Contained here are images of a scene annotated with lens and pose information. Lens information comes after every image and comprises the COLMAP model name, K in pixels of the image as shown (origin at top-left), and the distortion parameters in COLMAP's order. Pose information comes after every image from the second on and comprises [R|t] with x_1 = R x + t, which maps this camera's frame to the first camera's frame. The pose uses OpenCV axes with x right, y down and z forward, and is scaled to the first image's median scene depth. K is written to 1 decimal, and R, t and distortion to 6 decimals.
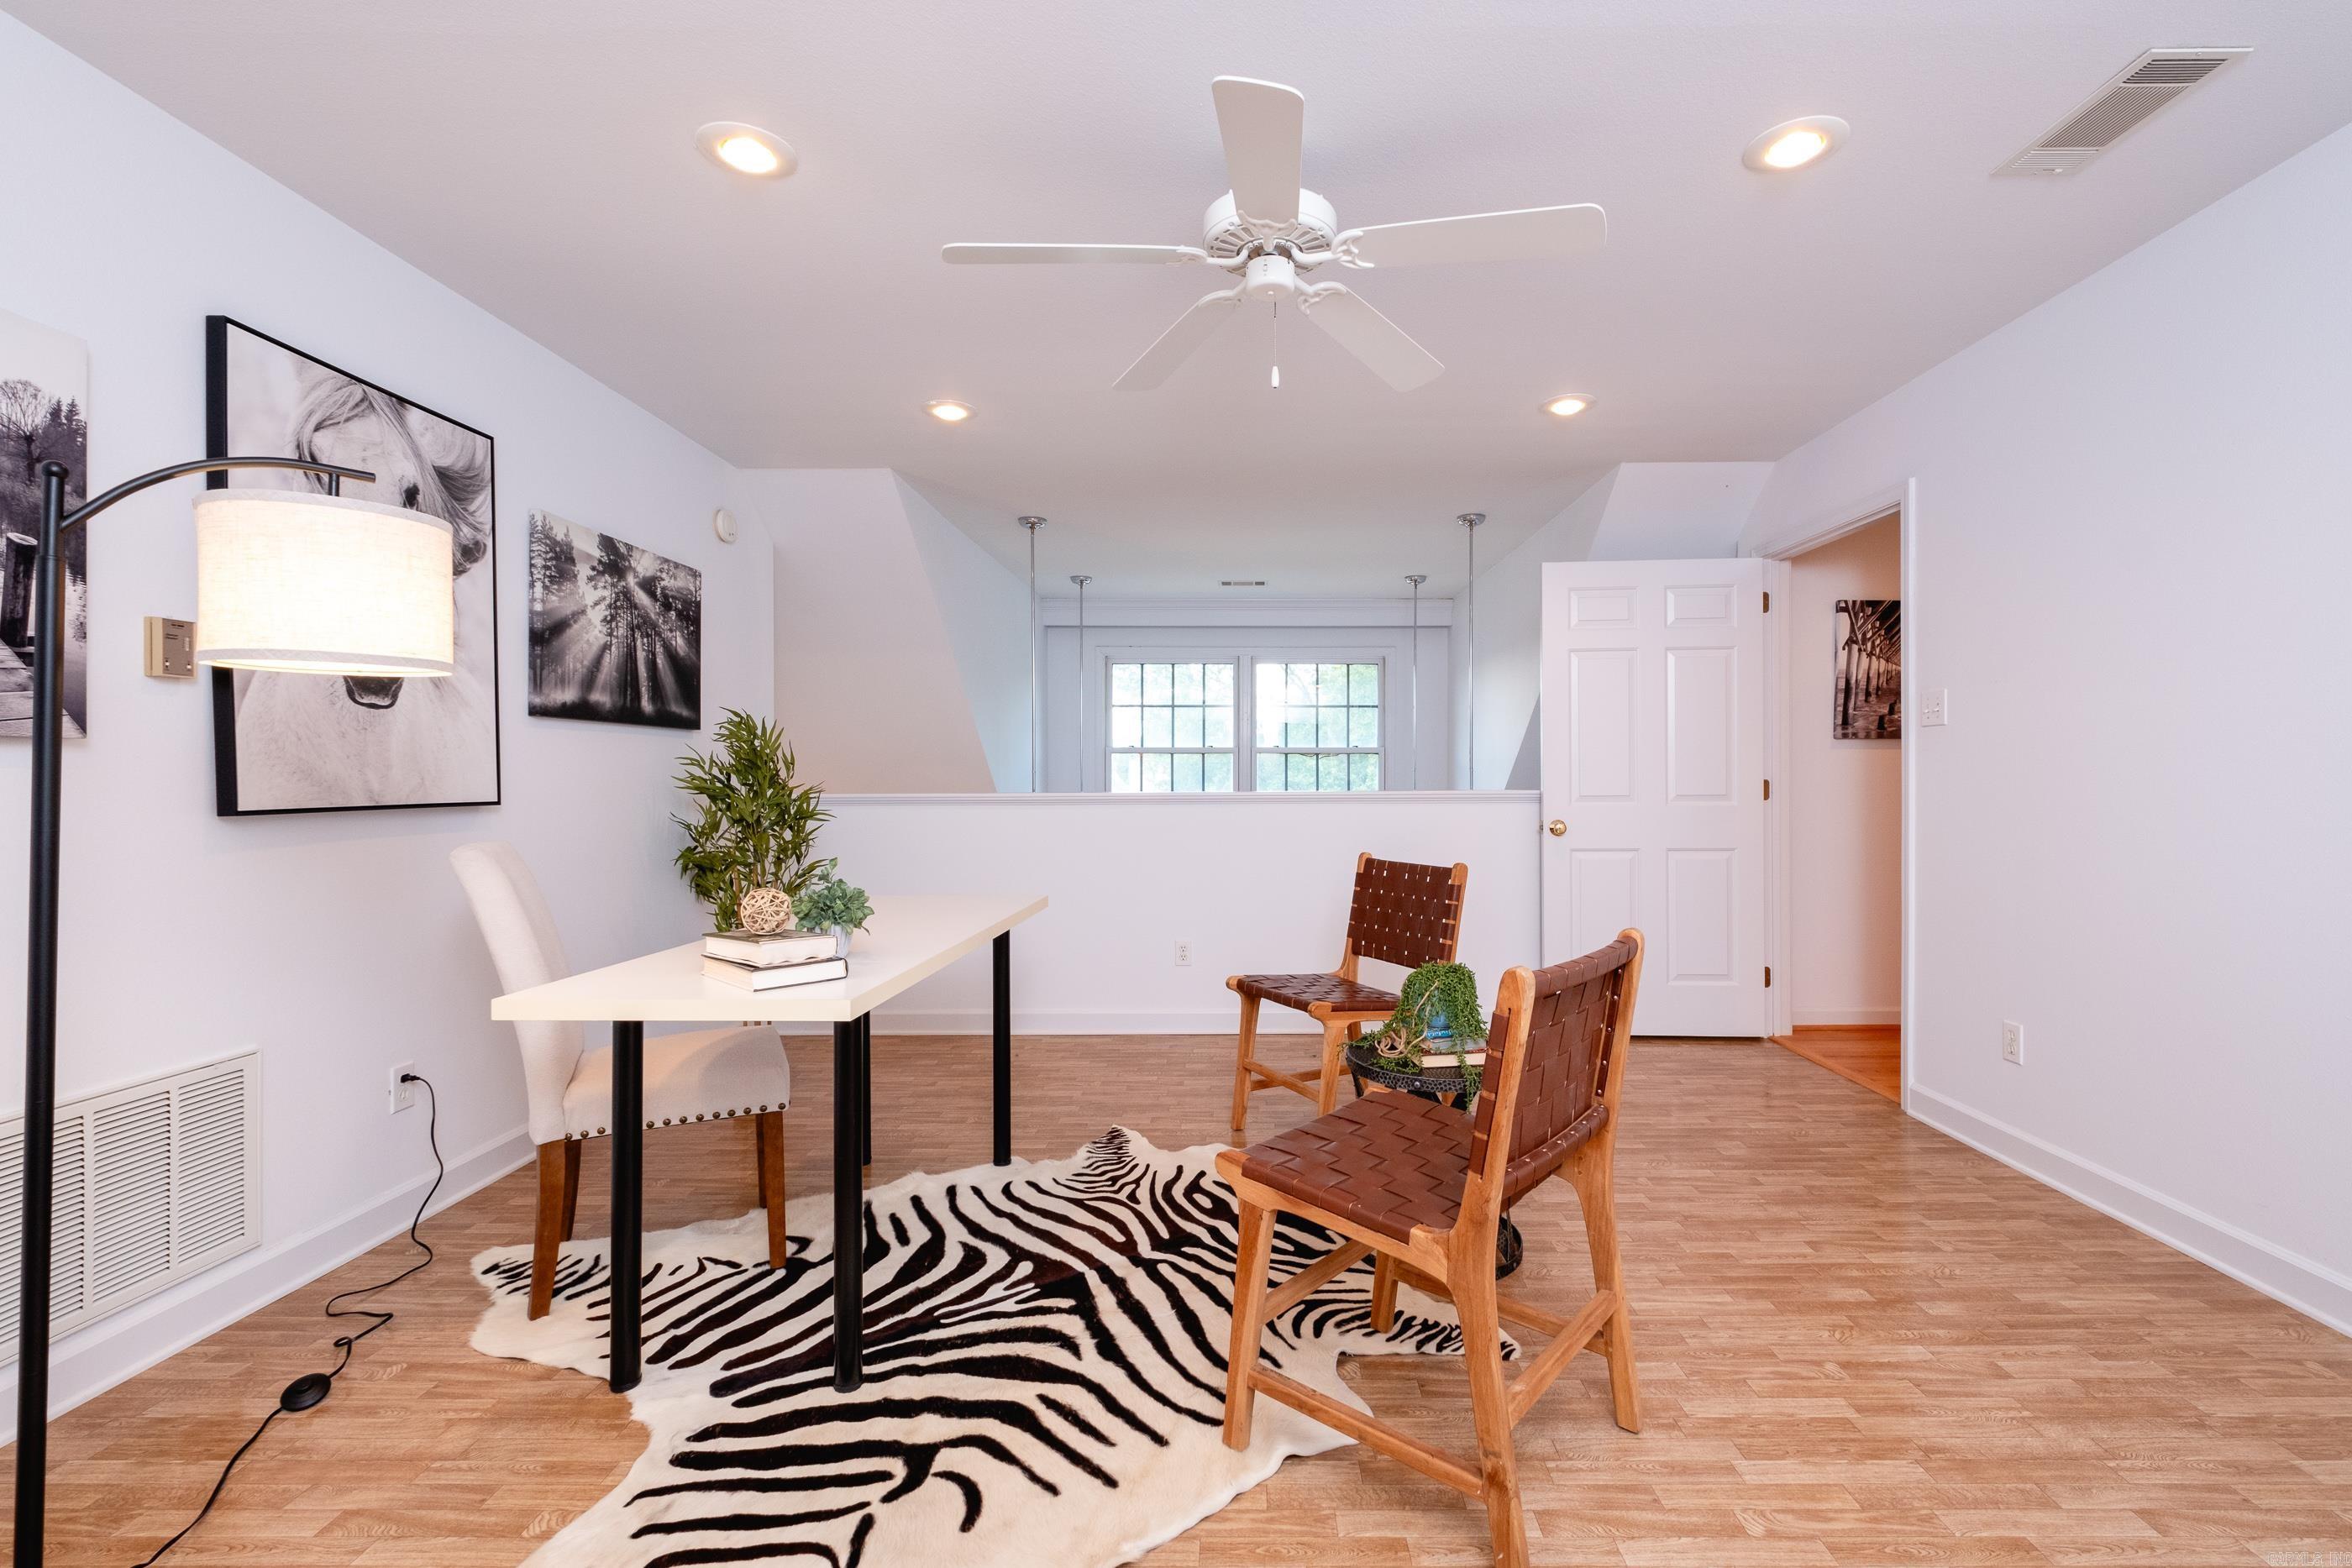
lens RADIAL K [[1042.3, 0, 1194.6], [0, 1042.3, 779.3], [0, 0, 1]] dist [0.009432, -0.001219]
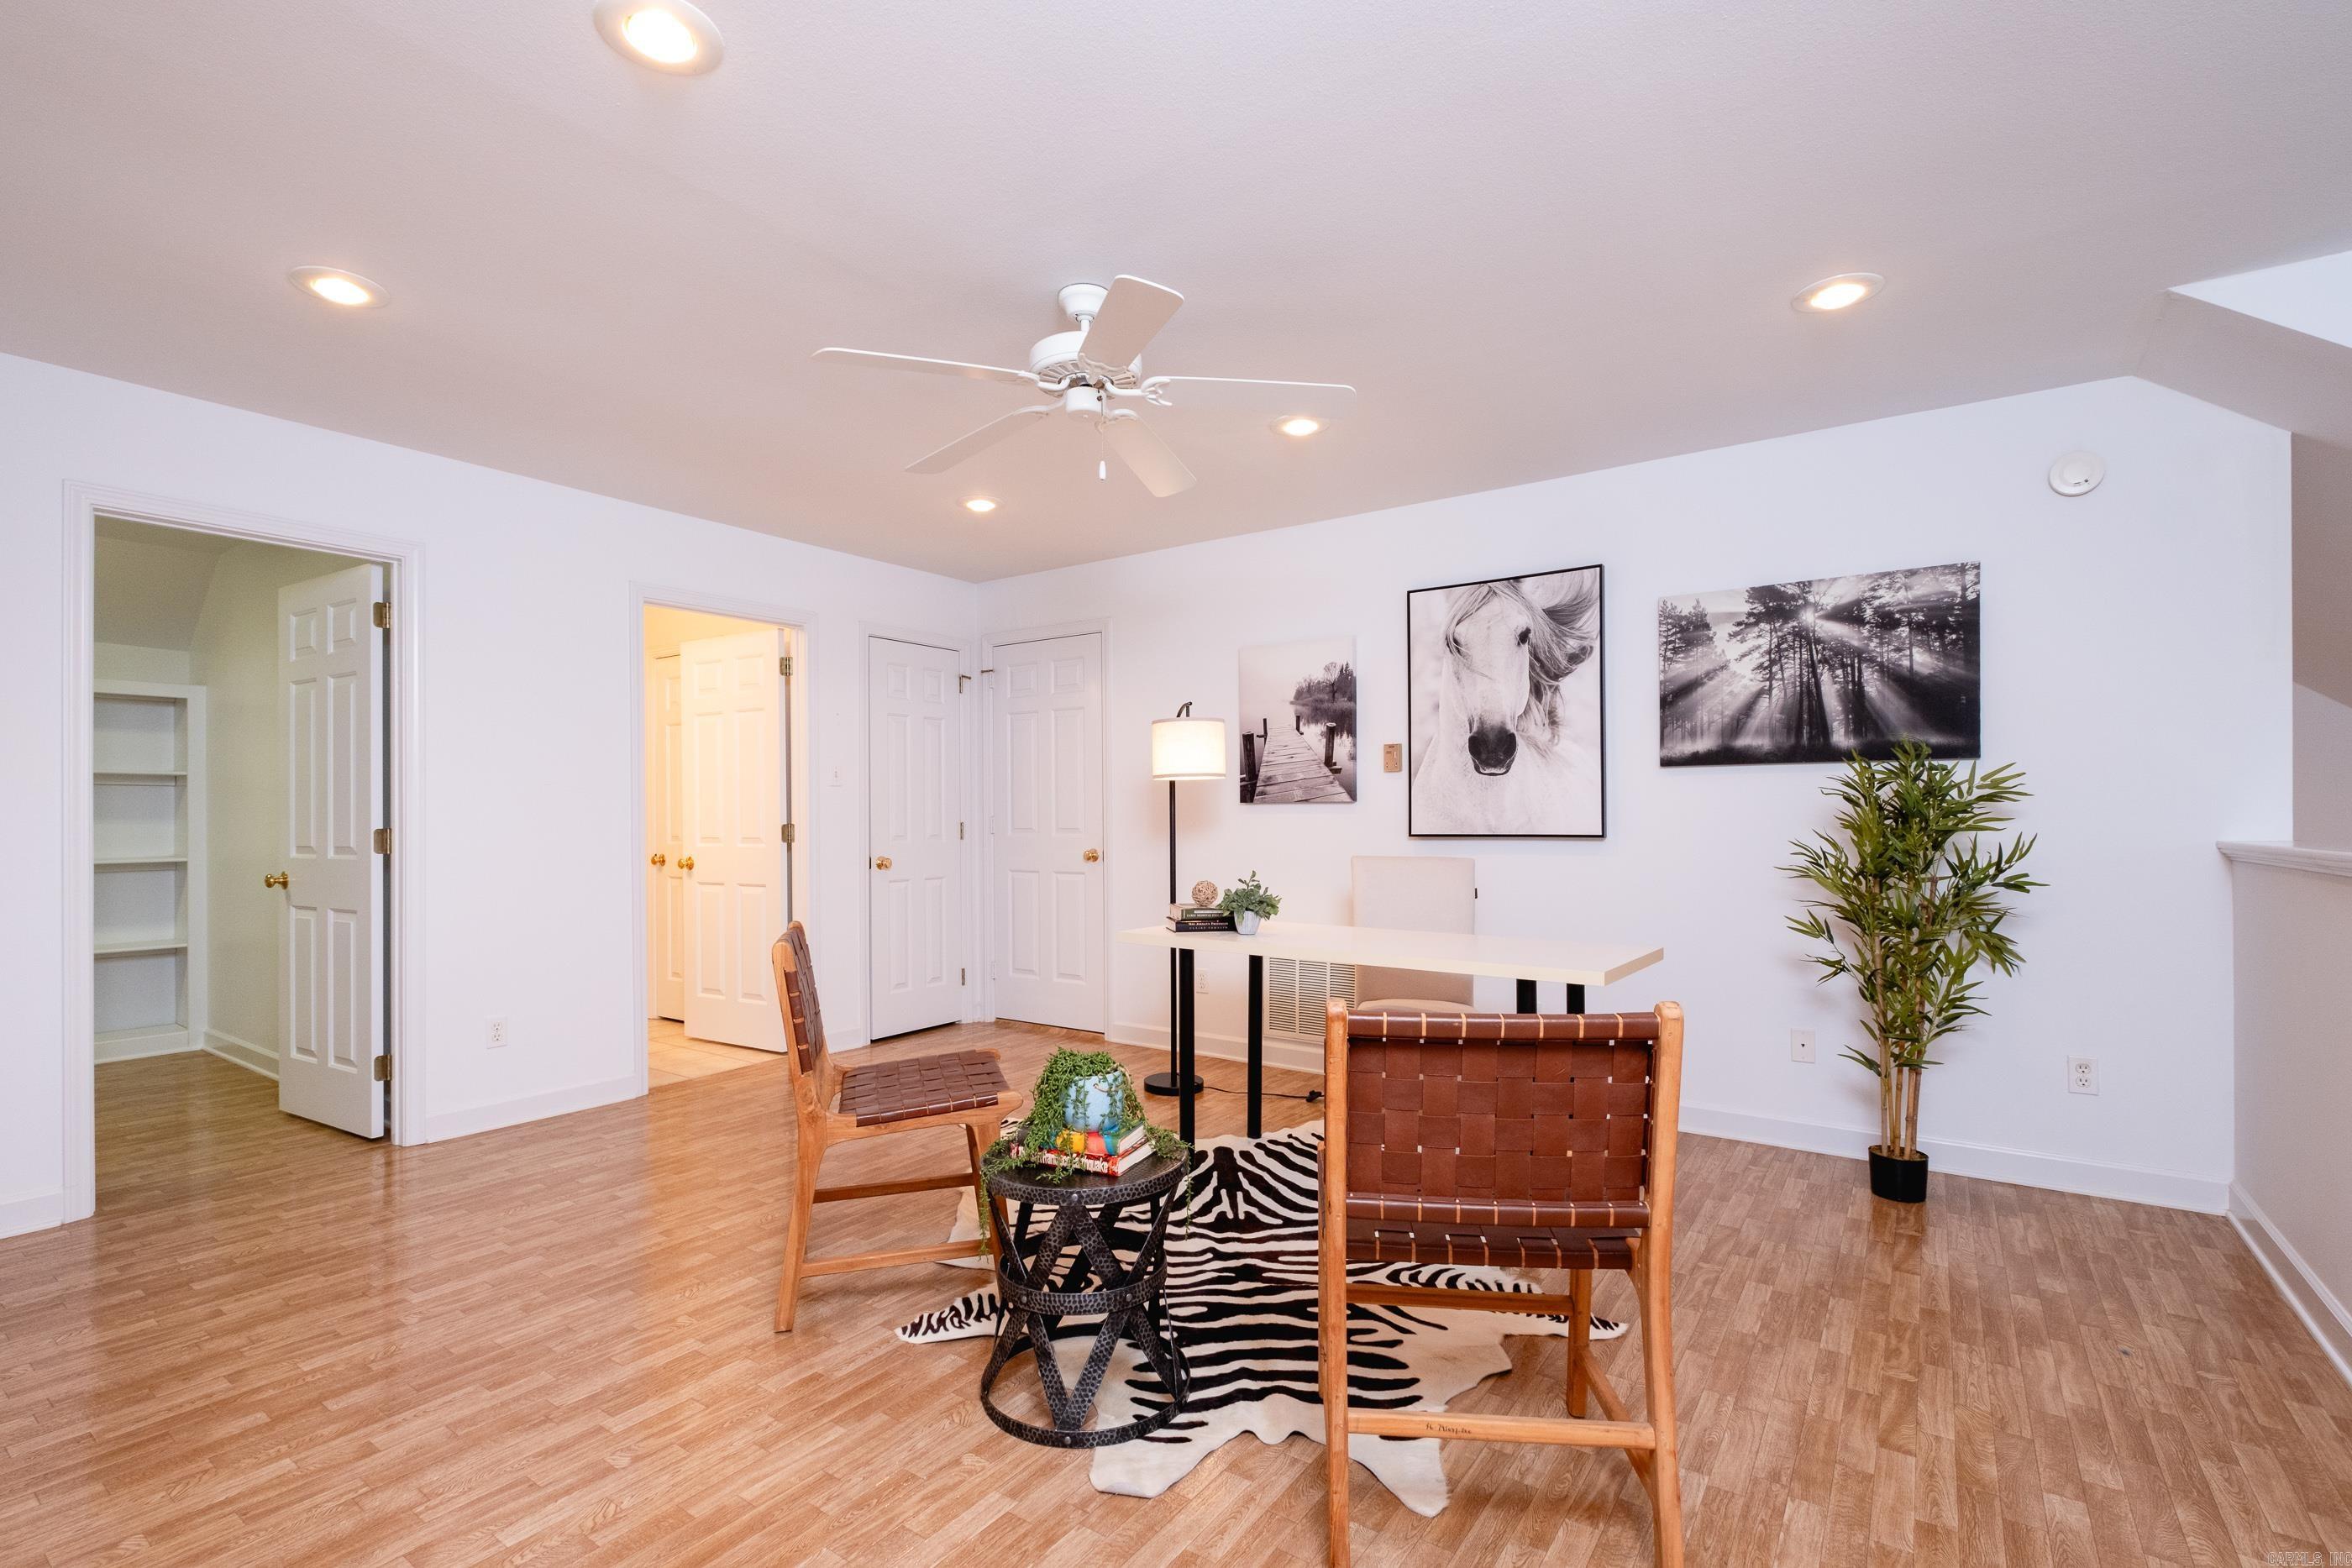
lens RADIAL K [[1042.3, 0, 1193.3], [0, 1042.3, 805.3], [0, 0, 1]] dist [0.009432, -0.001219]
pose [[-0.533953, -0.006127, -0.845492, 0.648211], [0.002416, 0.999959, -0.008772, -0.005429], [0.845511, -0.006727, -0.533916, 1.108850]]
